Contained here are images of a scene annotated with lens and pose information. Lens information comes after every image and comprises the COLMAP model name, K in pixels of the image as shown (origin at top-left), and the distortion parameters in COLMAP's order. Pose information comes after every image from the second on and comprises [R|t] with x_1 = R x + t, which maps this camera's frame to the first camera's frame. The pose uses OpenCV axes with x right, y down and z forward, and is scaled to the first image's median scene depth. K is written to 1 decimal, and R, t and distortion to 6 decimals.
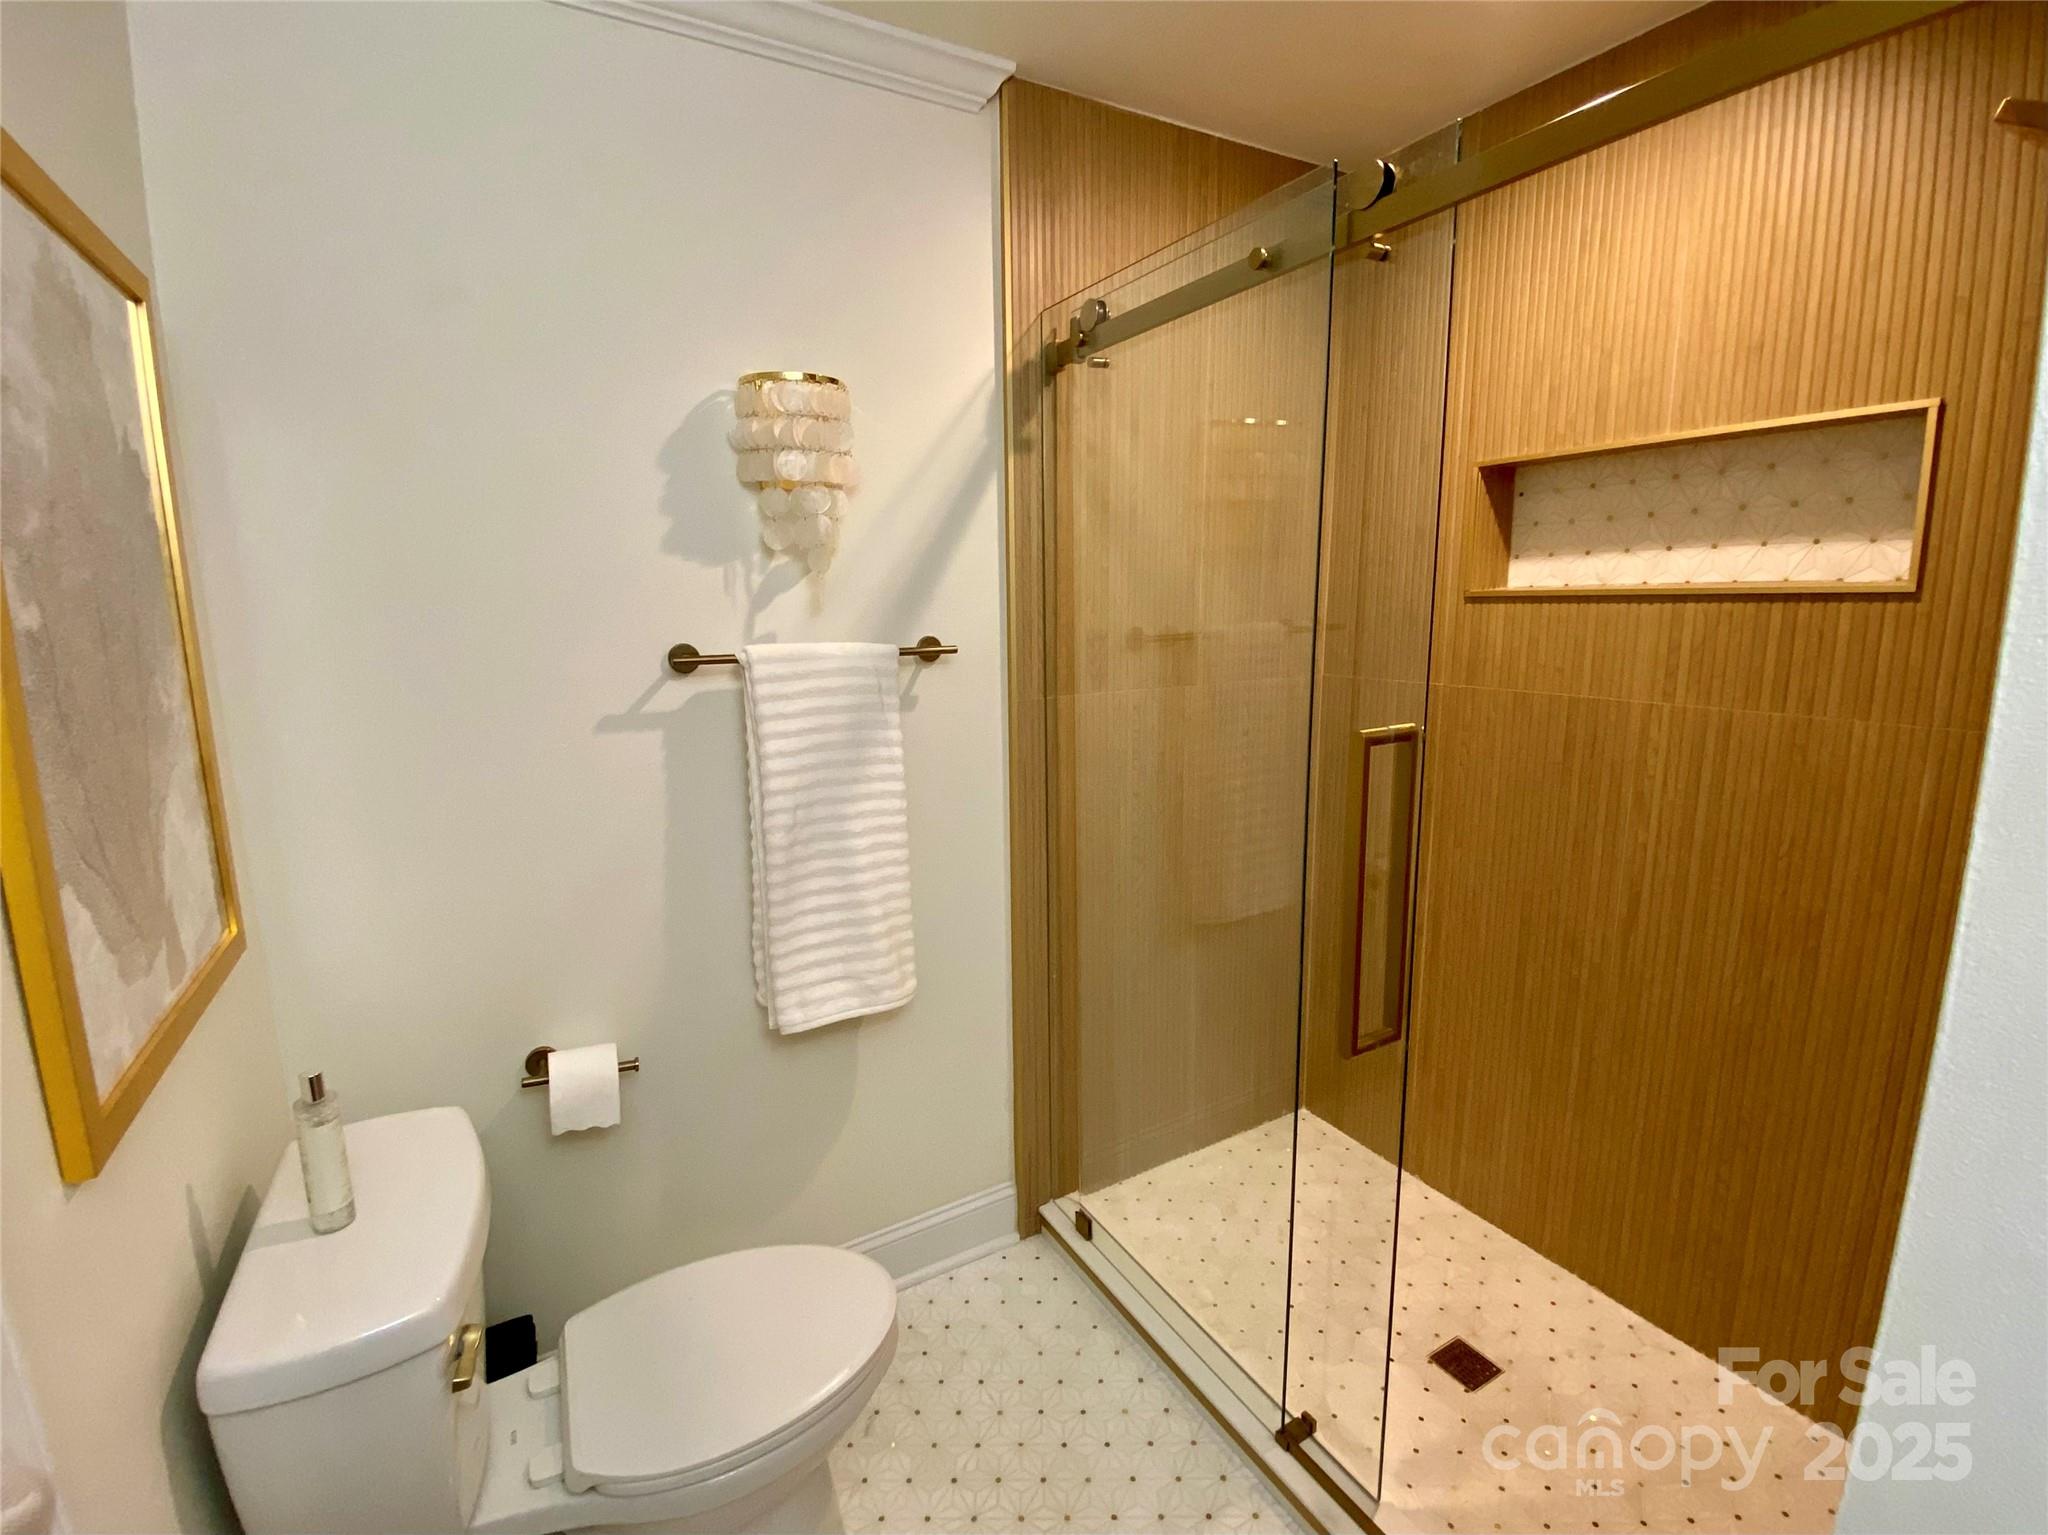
lens RADIAL K [[915.7, 0, 998.0], [0, 915.7, 736.6], [0, 0, 1]] dist [-0.002058, -0.006526]
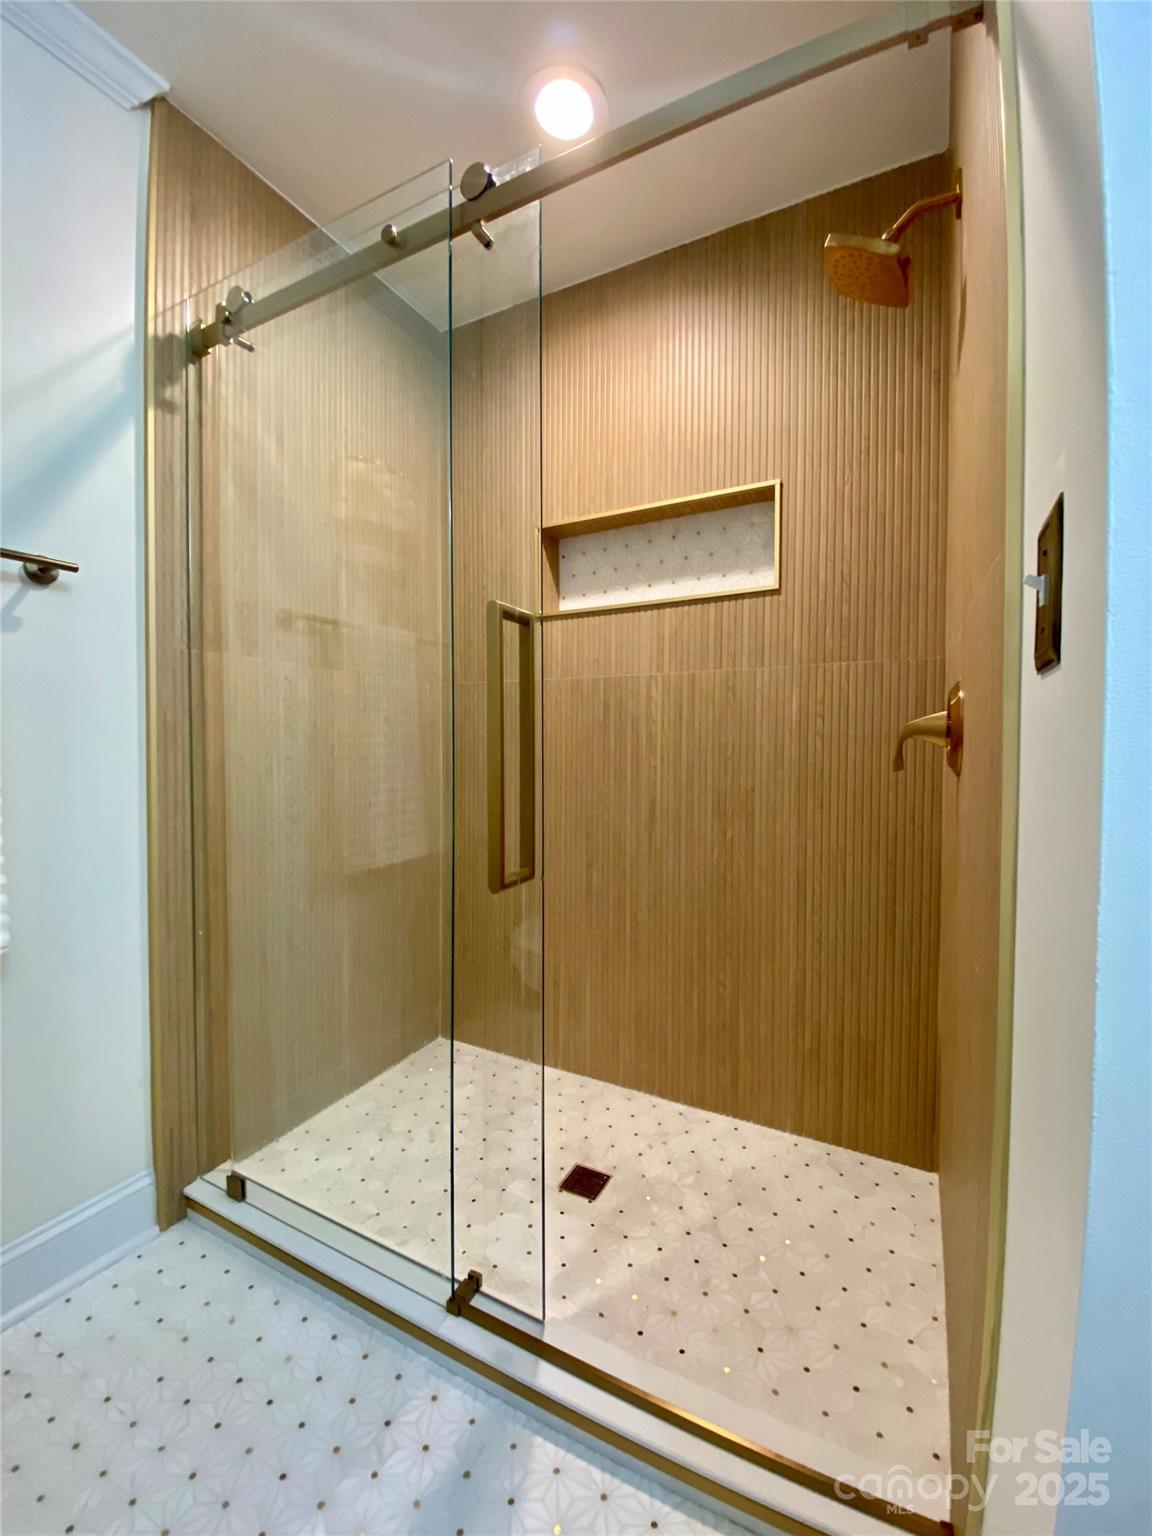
lens RADIAL K [[628.9, 0, 574.4], [0, 628.9, 760.8], [0, 0, 1]] dist [0.003394, -0.004519]
pose [[0.834030, 0.007059, 0.551674, 0.023366], [0.075083, 0.989163, -0.126170, 0.214077], [-0.546587, 0.146651, 0.824461, 0.204407]]
